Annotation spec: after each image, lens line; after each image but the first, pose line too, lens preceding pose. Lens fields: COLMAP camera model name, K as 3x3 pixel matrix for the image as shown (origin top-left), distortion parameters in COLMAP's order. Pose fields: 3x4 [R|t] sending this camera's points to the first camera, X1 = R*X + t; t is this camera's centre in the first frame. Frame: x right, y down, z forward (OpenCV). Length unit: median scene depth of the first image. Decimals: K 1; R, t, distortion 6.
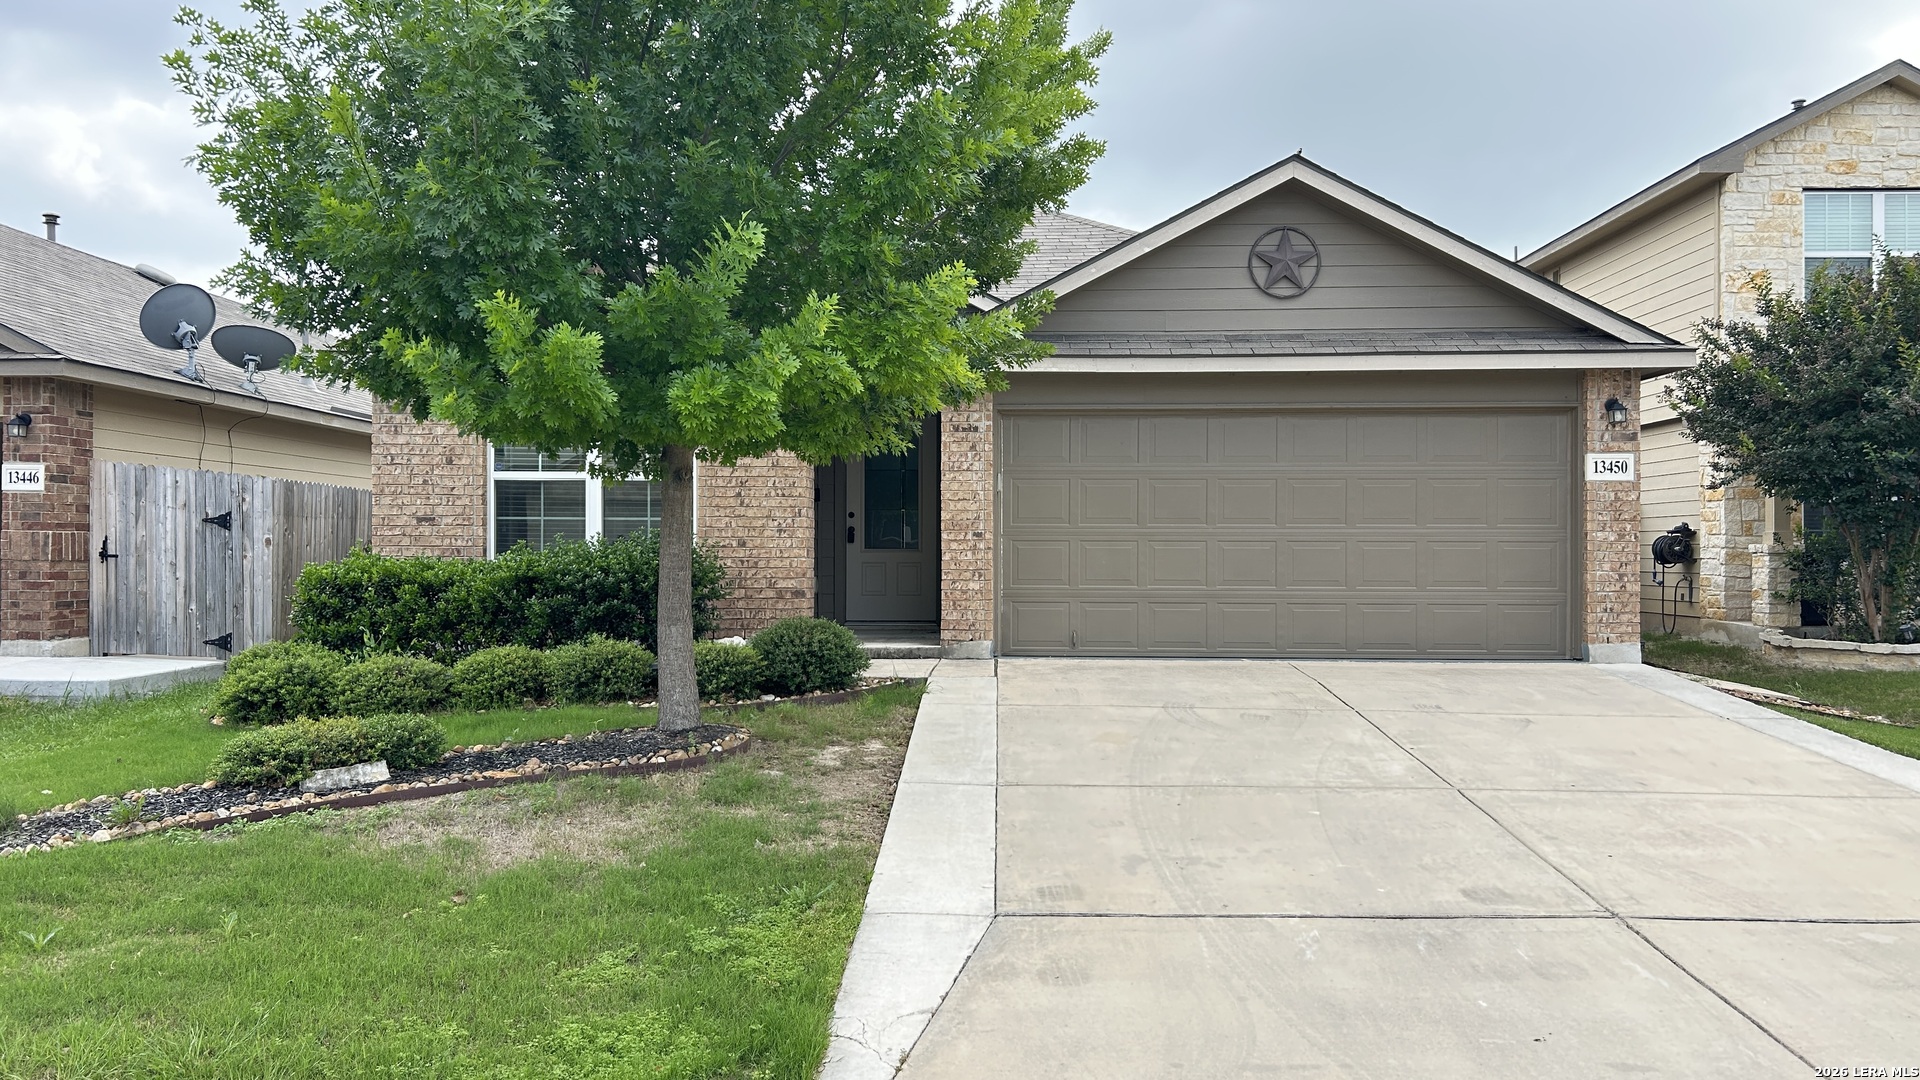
lens RADIAL K [[1410.1, 0, 964.0], [0, 1410.1, 543.8], [0, 0, 1]] dist [0.020108, -0.001556]
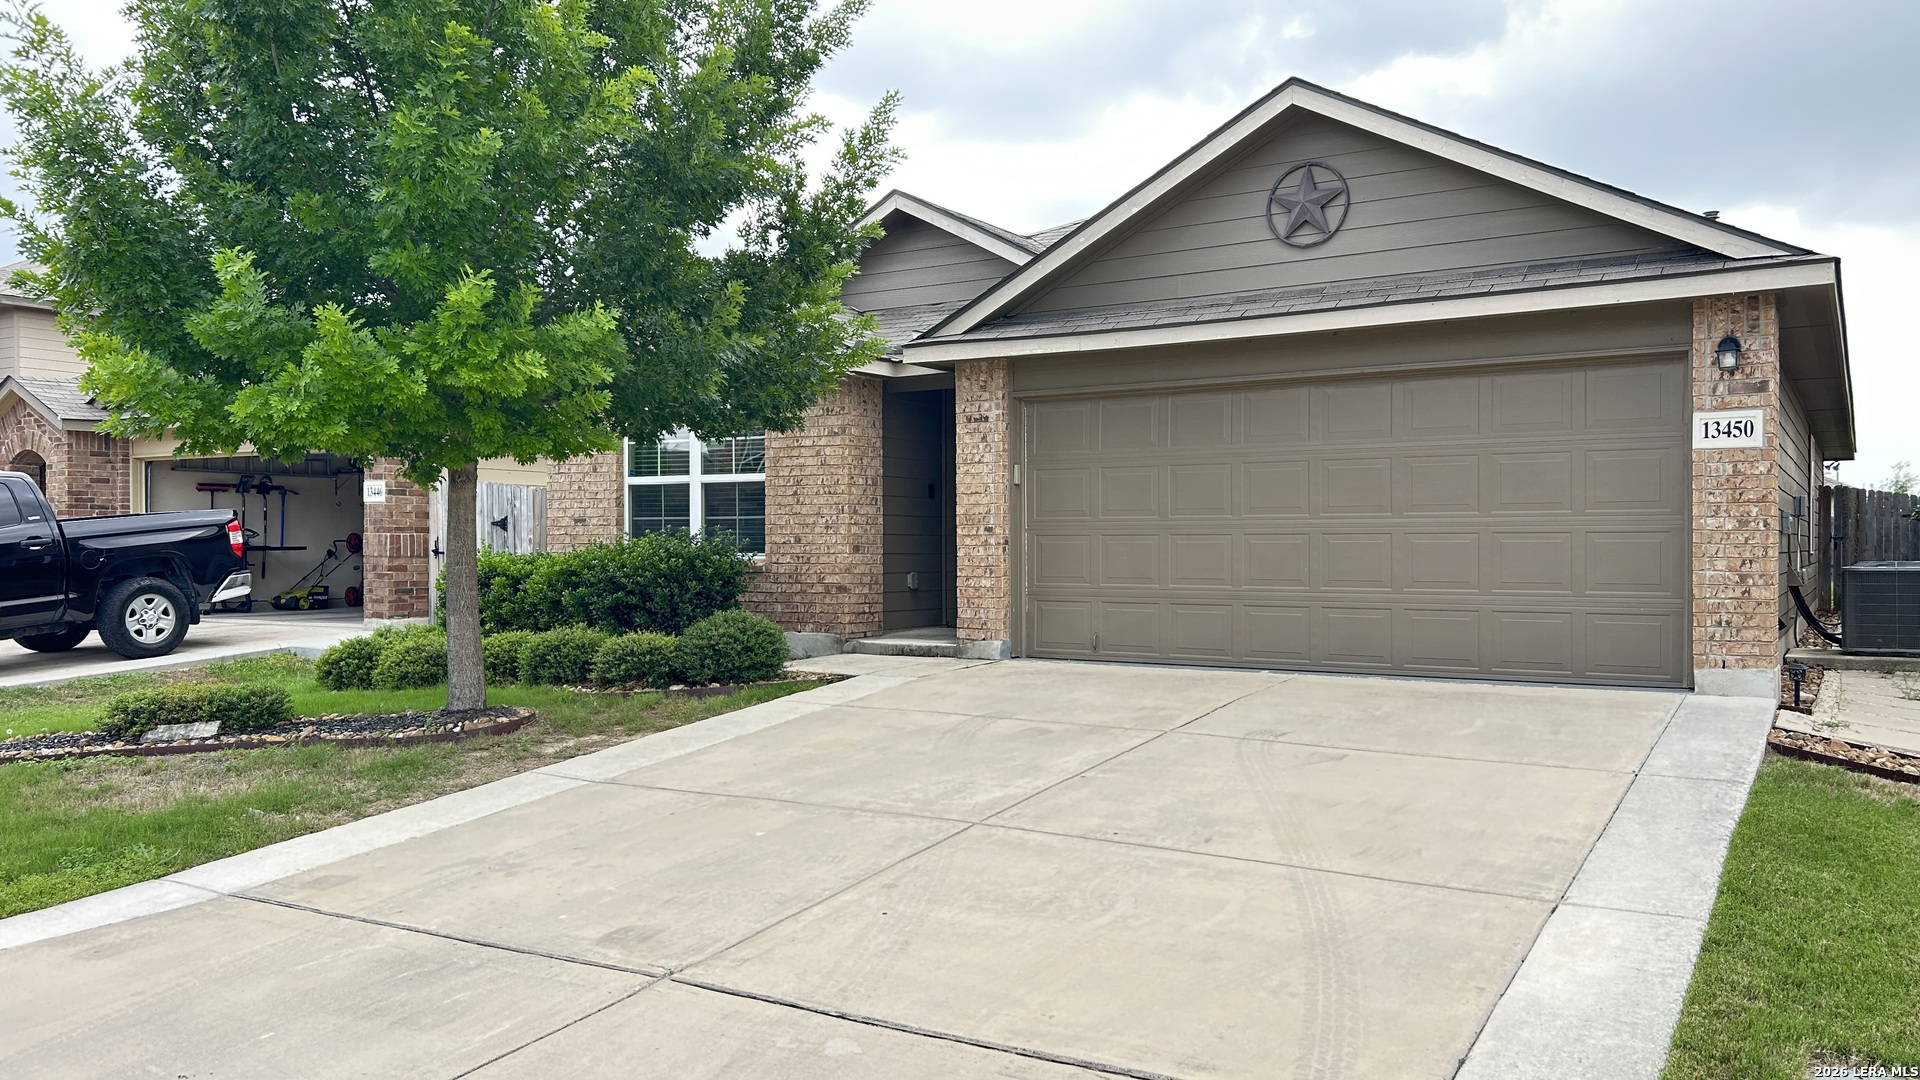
lens RADIAL K [[1410.1, 0, 962.1], [0, 1410.1, 541.7], [0, 0, 1]] dist [0.020108, -0.001556]
pose [[0.870374, -0.005181, -0.492363, 0.463597], [0.005587, 0.999984, -0.000646, 0.002331], [0.492359, -0.002189, 0.870389, 0.159466]]
